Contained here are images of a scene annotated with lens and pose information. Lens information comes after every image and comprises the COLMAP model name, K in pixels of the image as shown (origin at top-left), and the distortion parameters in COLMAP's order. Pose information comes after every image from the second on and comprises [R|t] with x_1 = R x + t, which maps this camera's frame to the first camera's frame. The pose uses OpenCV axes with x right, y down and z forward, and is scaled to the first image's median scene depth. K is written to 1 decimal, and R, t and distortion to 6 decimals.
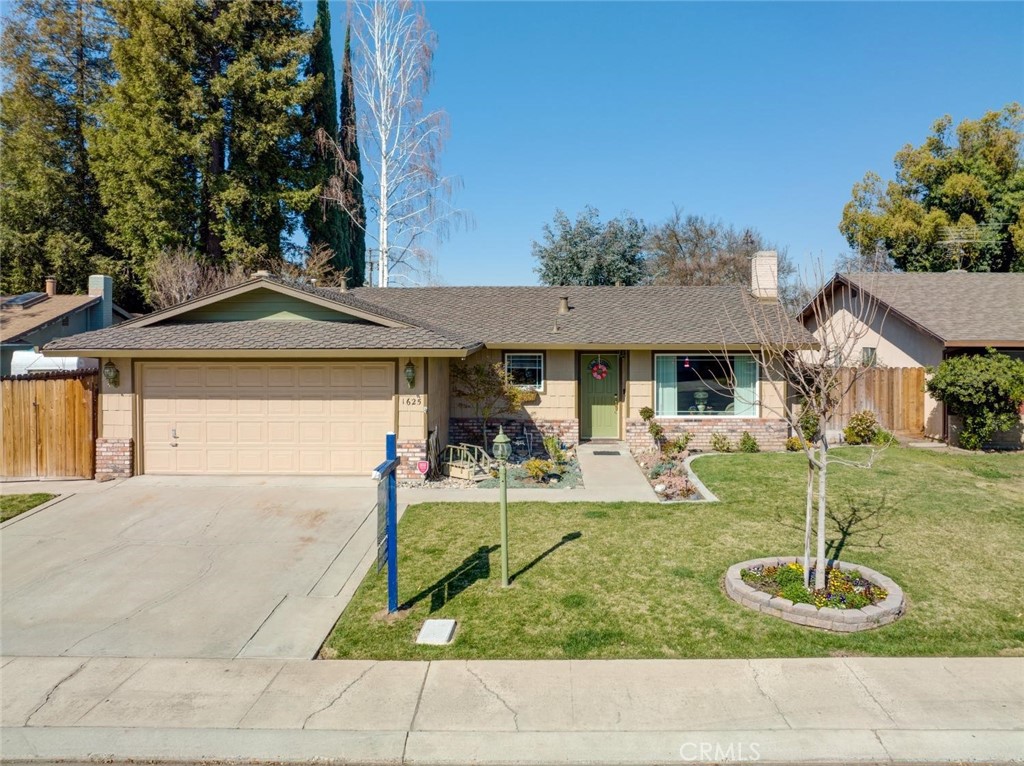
lens RADIAL K [[736.8, 0, 532.7], [0, 736.8, 347.6], [0, 0, 1]] dist [-0.030188, 0.003269]
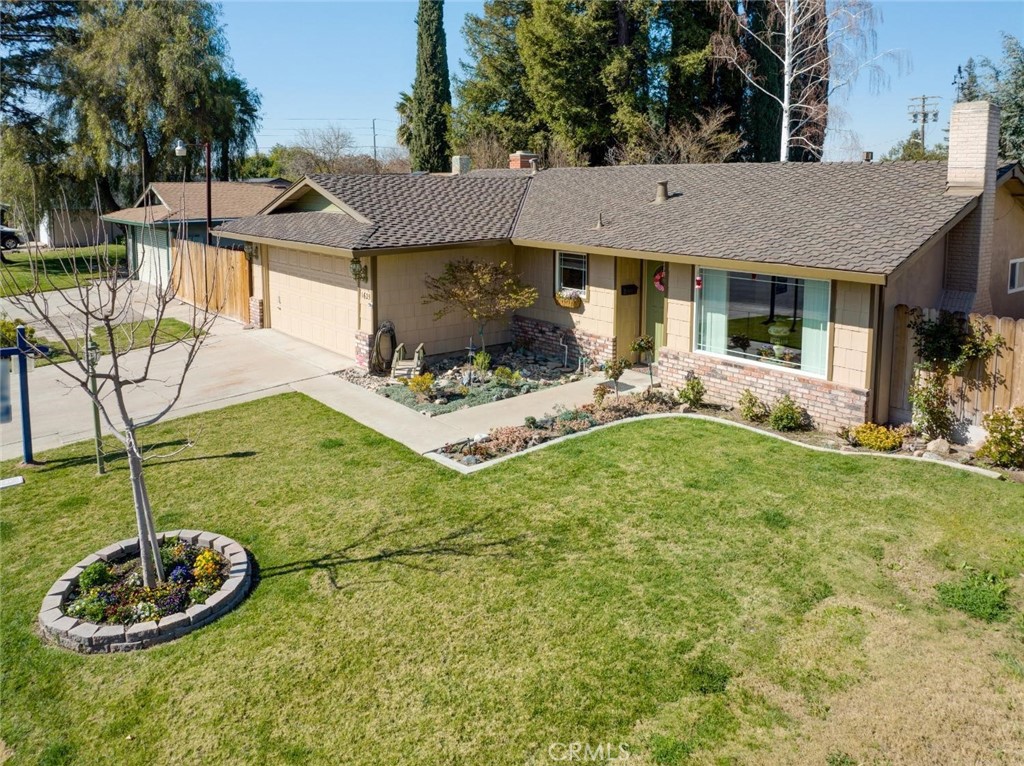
lens RADIAL K [[745.7, 0, 513.4], [0, 745.7, 302.2], [0, 0, 1]] dist [-0.056927, 0.002241]
pose [[0.641738, 0.121180, -0.757290, 0.751185], [-0.017950, 0.989541, 0.143132, -0.070318], [0.766714, -0.078260, 0.637201, 0.488439]]
